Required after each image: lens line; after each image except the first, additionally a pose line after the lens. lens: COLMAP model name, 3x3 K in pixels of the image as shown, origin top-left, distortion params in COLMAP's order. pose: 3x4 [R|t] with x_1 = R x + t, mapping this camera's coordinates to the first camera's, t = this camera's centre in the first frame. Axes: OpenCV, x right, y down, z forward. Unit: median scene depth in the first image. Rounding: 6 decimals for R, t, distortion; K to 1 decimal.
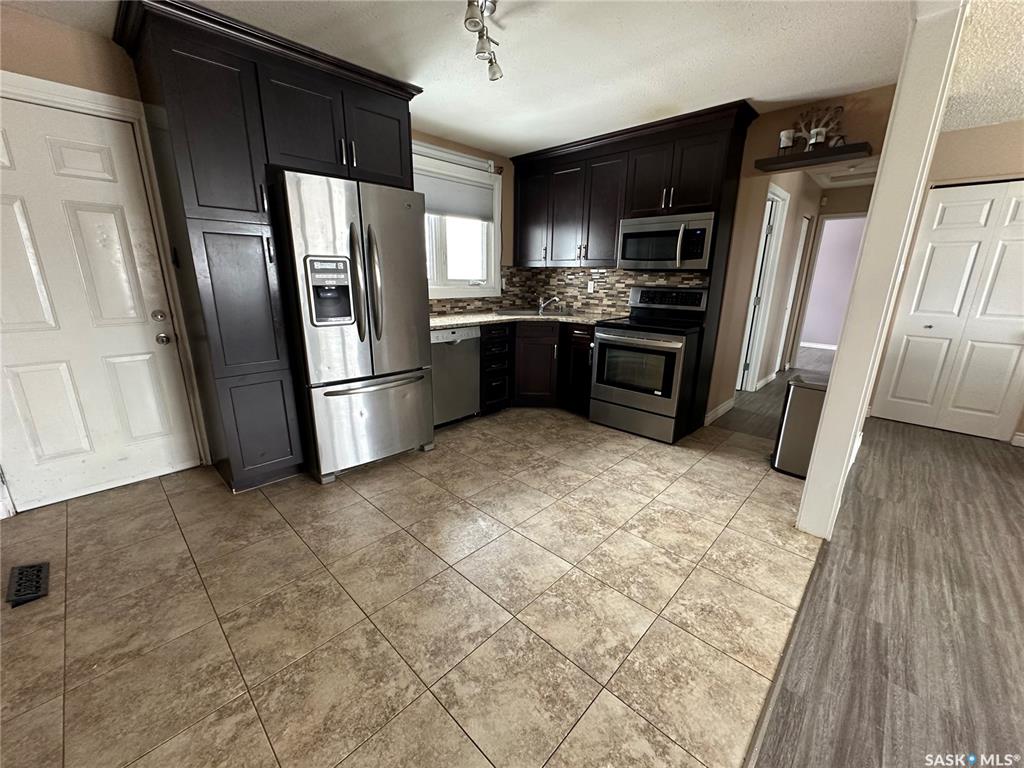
lens RADIAL K [[406.3, 0, 513.7], [0, 406.3, 383.8], [0, 0, 1]] dist [-0.001668, 0.000457]
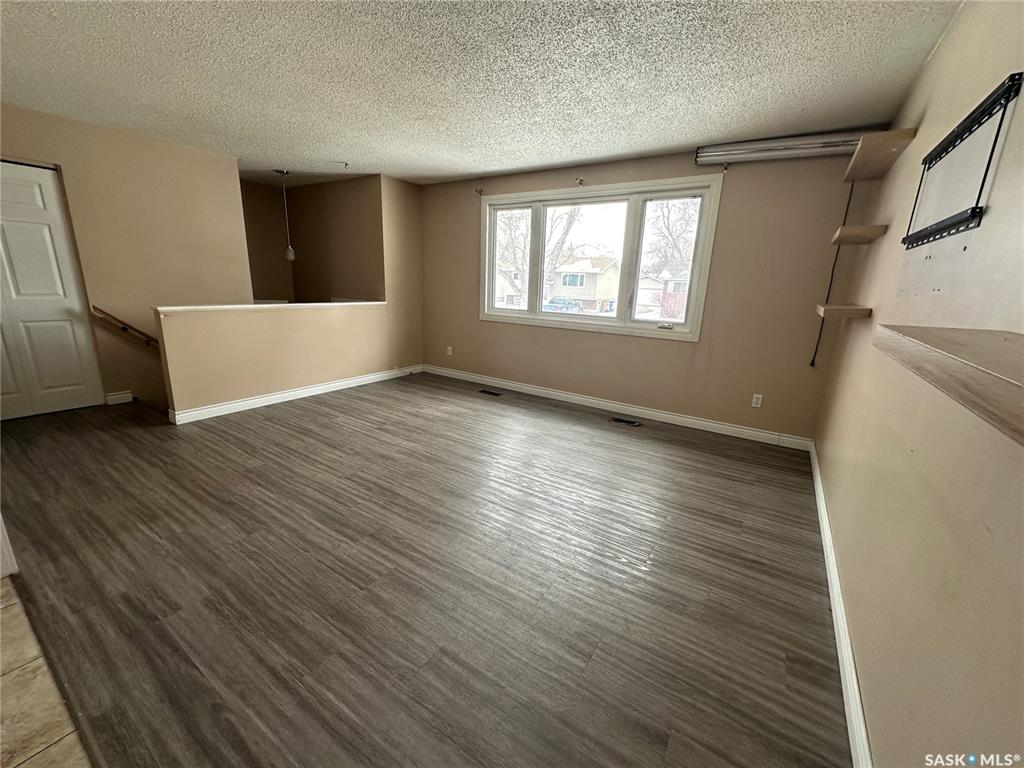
lens RADIAL K [[406.3, 0, 512.9], [0, 406.3, 384.4], [0, 0, 1]] dist [-0.001668, 0.000457]
pose [[-0.180287, -0.264142, 0.947484, -0.100396], [0.215712, 0.929201, 0.300091, -0.006174], [-0.959669, 0.258486, -0.110544, 0.007639]]
